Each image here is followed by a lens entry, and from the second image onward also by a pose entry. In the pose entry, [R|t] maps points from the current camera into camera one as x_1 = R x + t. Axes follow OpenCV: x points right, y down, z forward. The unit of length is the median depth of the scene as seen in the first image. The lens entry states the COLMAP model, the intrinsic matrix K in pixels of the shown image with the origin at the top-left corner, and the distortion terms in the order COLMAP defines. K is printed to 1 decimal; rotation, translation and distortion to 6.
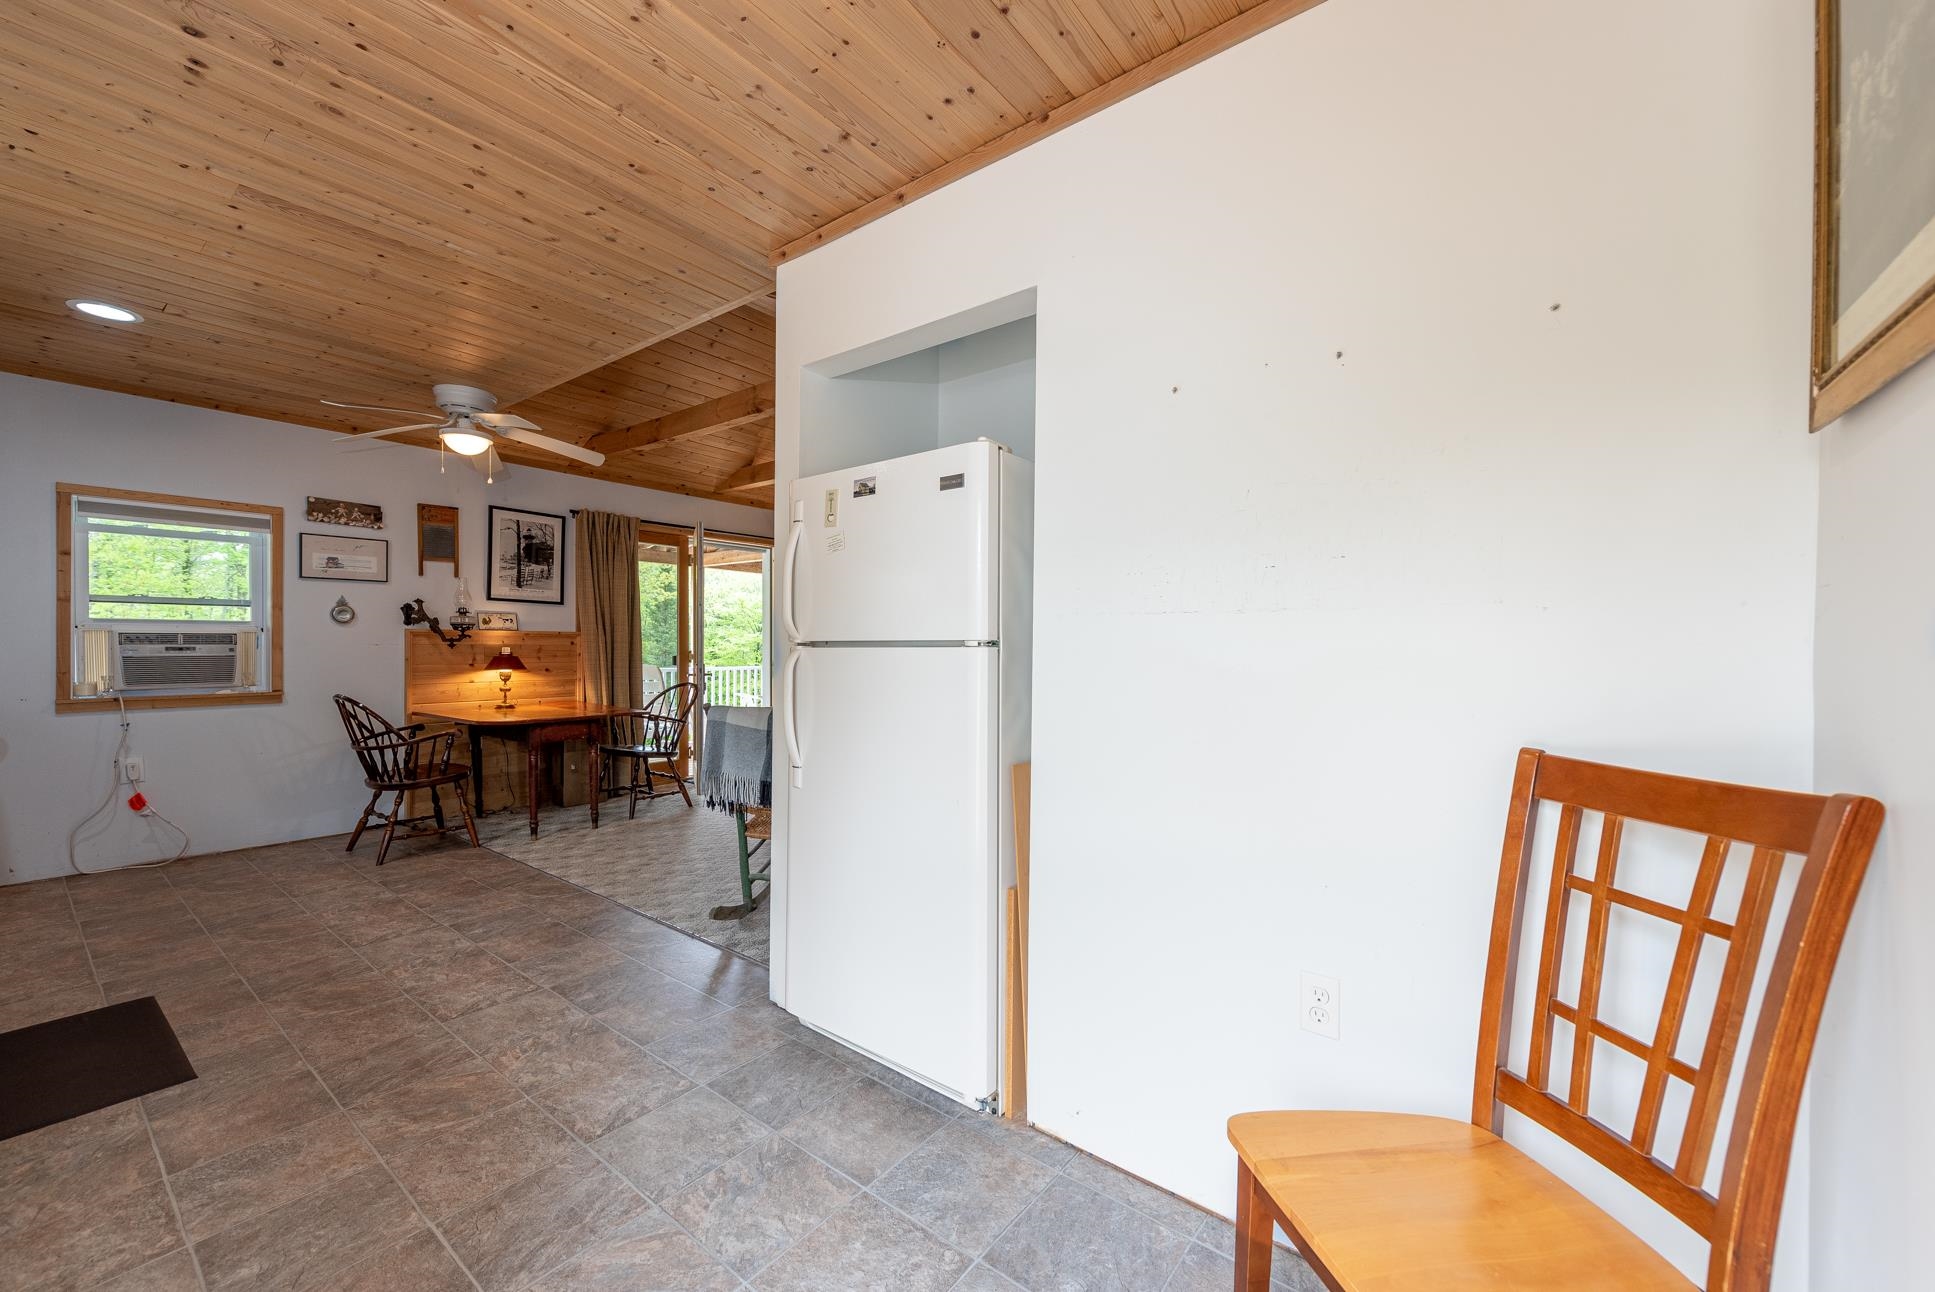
lens RADIAL K [[754.8, 0, 966.7], [0, 754.8, 650.4], [0, 0, 1]] dist [0.012097, -0.003738]
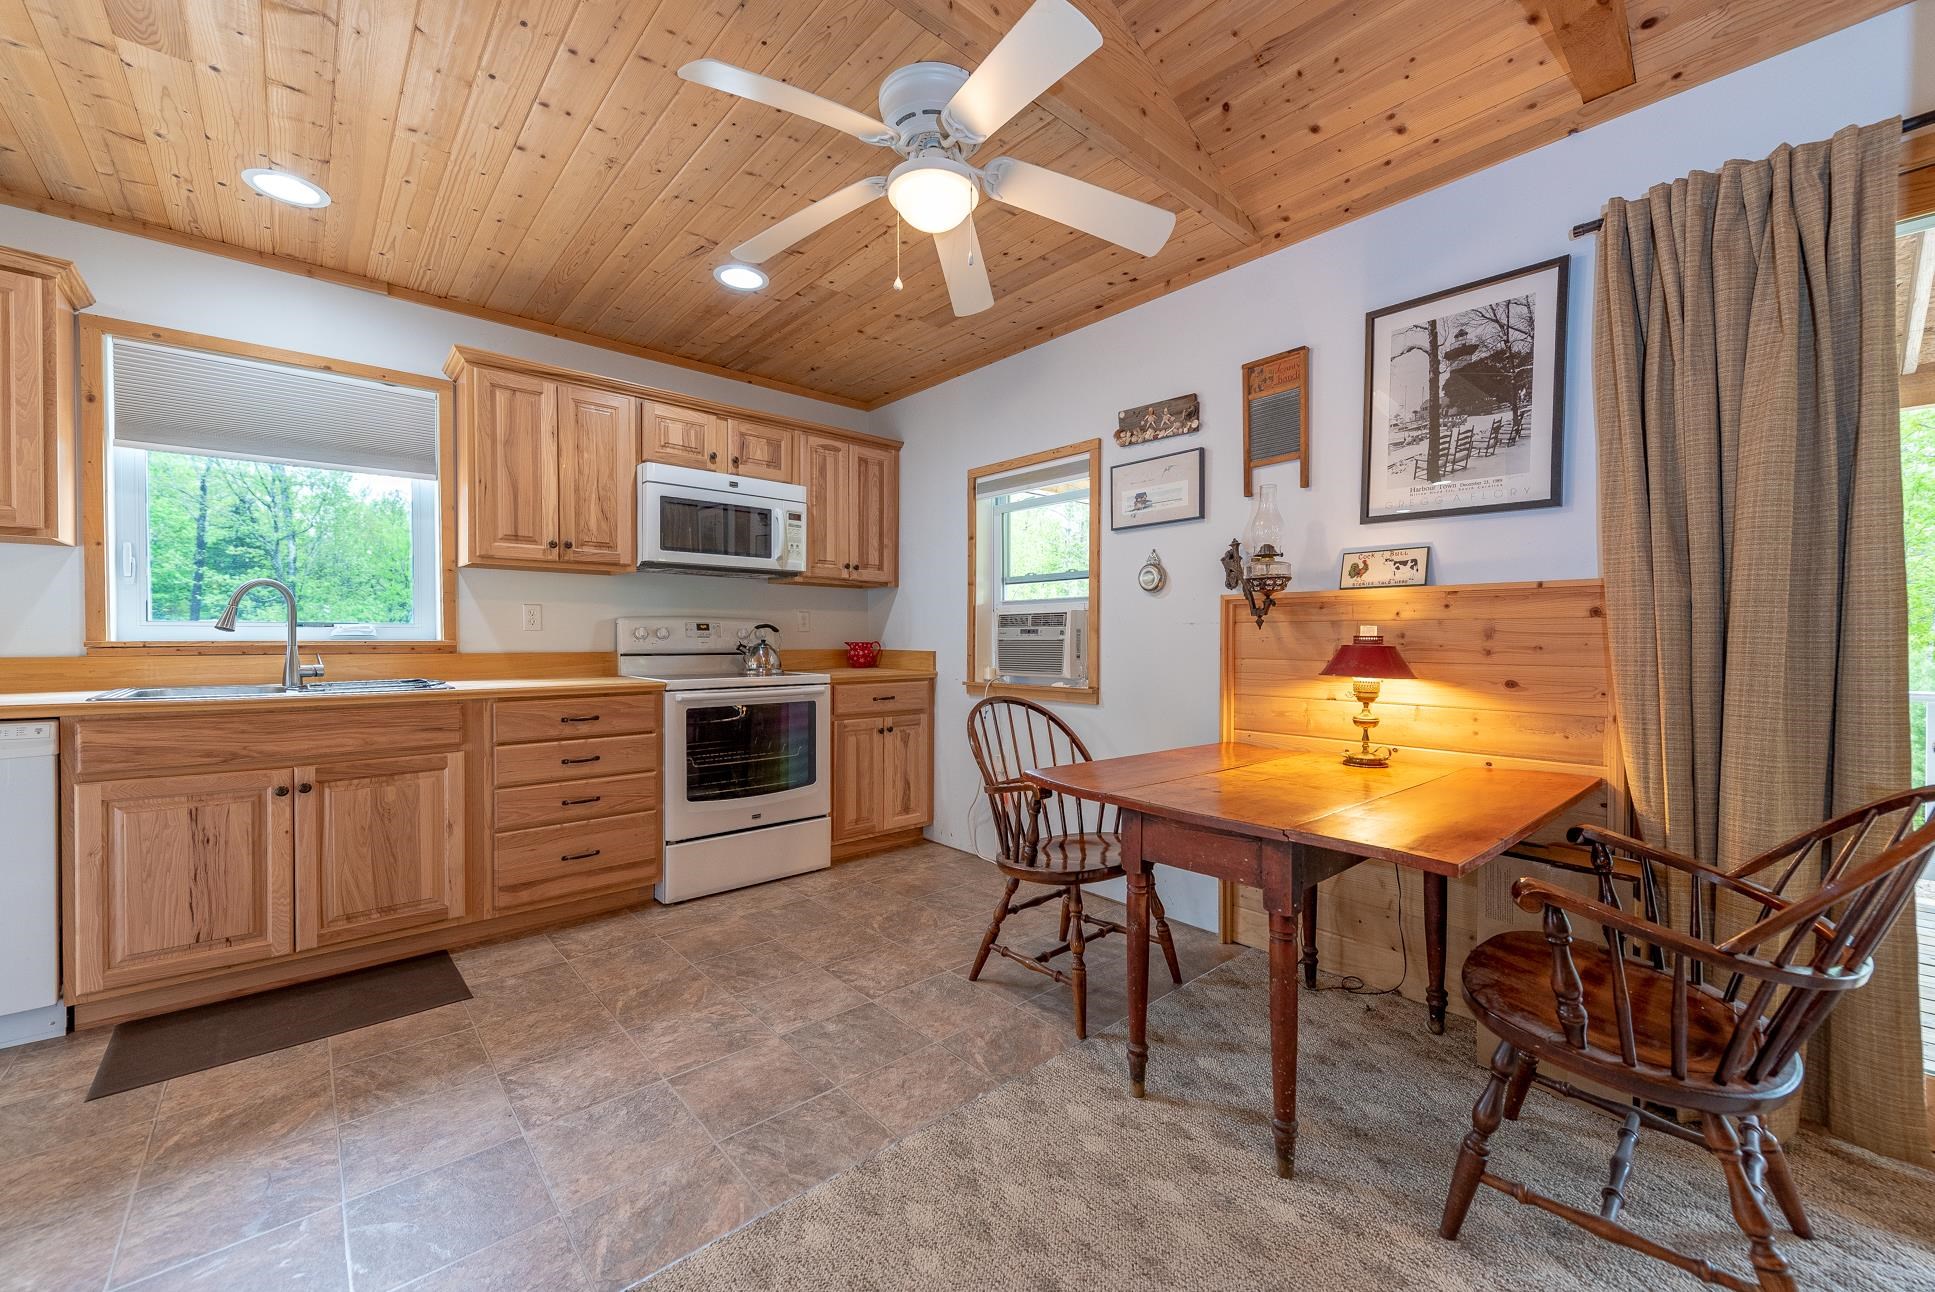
lens RADIAL K [[754.8, 0, 969.8], [0, 754.8, 649.9], [0, 0, 1]] dist [0.012097, -0.003738]
pose [[-0.187591, 0.008011, -0.982215, -0.190647], [-0.011492, 0.999880, 0.010349, 0.011422], [0.982180, 0.013229, -0.187477, 1.196835]]
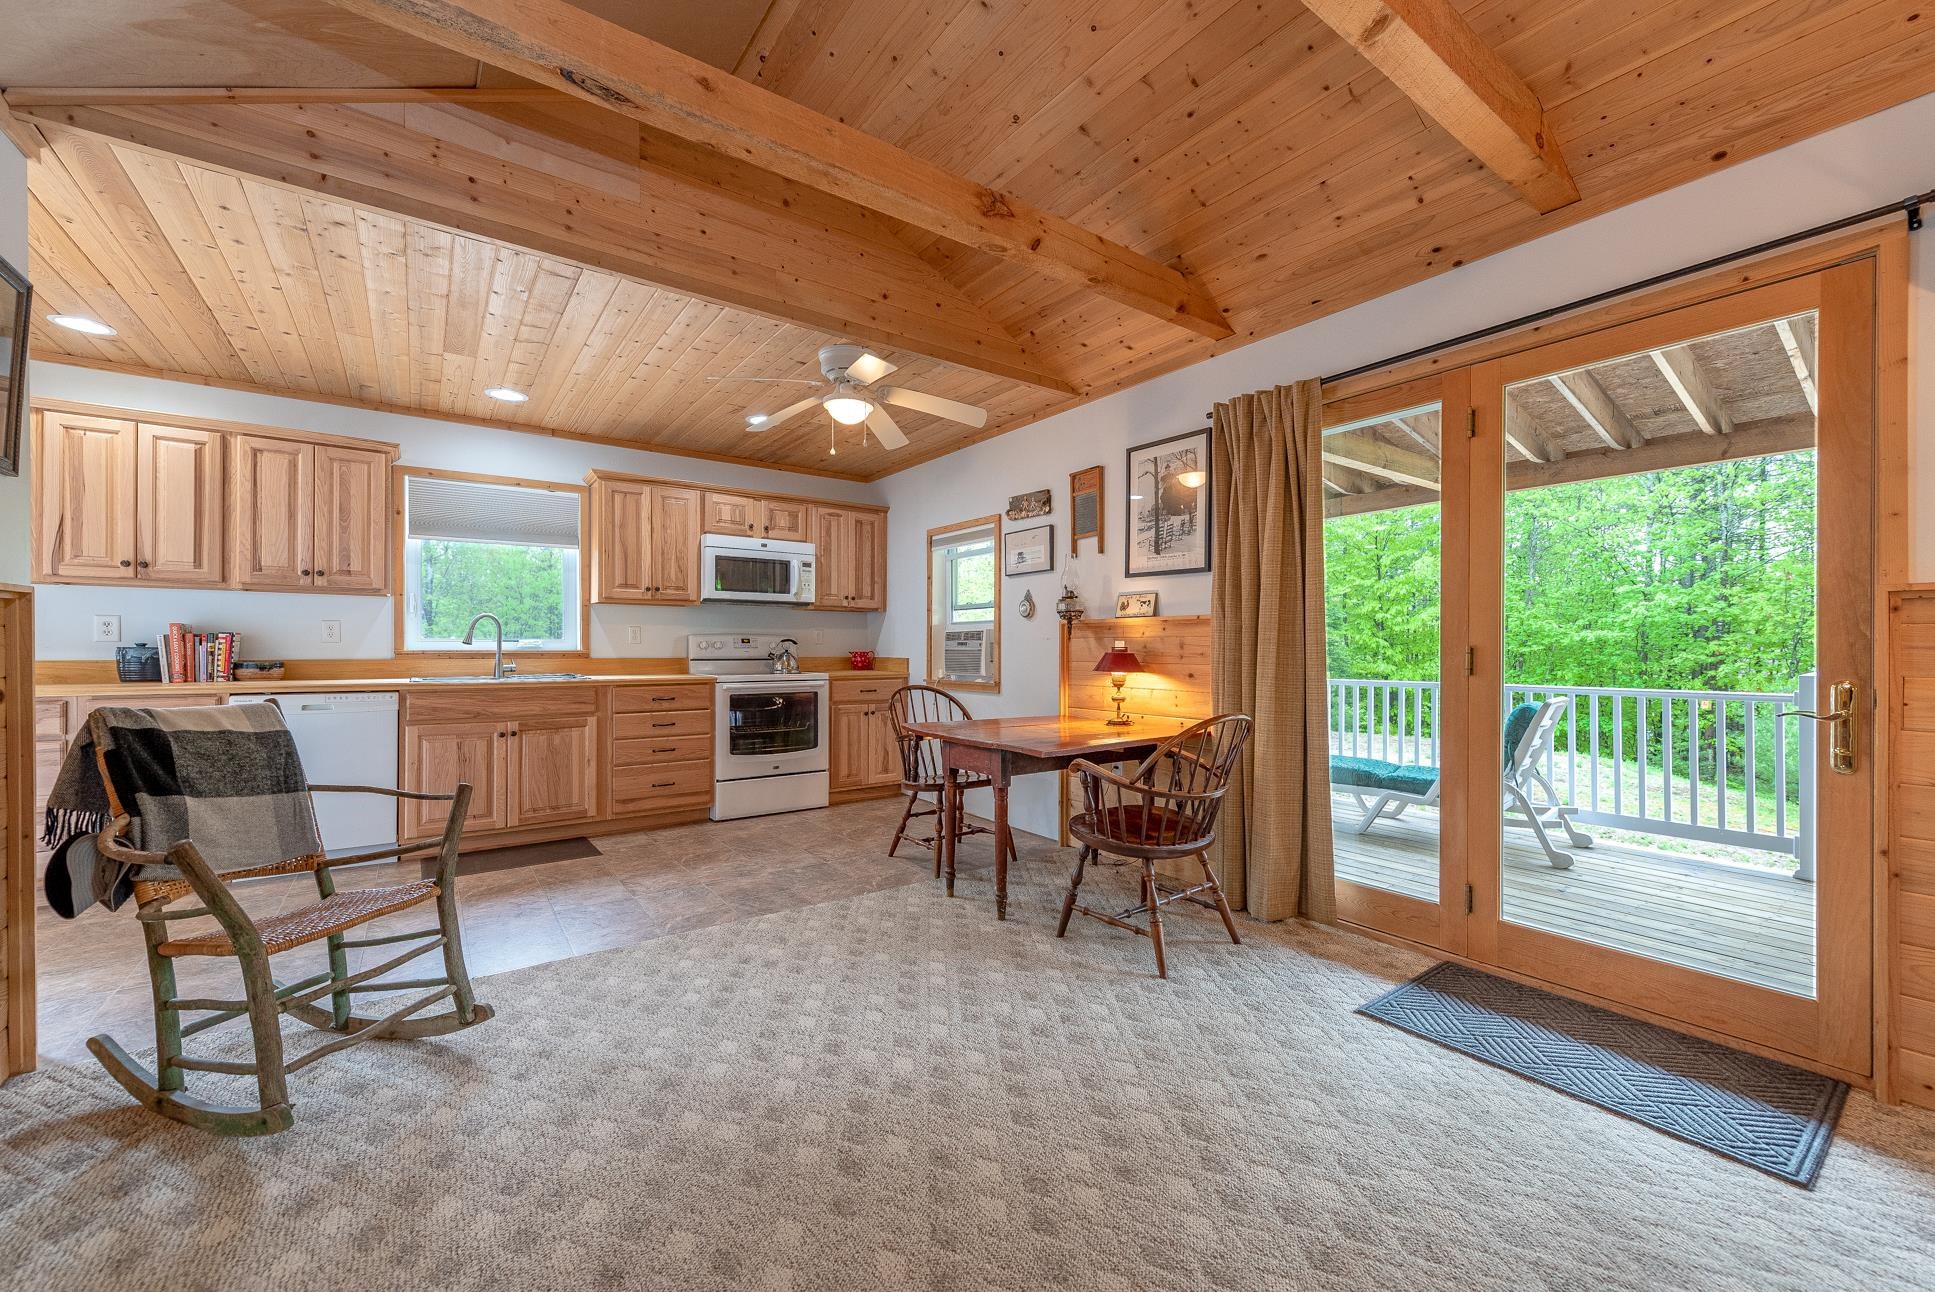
lens RADIAL K [[754.8, 0, 972.2], [0, 754.8, 650.9], [0, 0, 1]] dist [0.012097, -0.003738]
pose [[-0.281409, -0.004947, -0.959575, 0.169196], [-0.011612, 0.999931, -0.001750, 0.012025], [0.959518, 0.010650, -0.281447, 1.492414]]
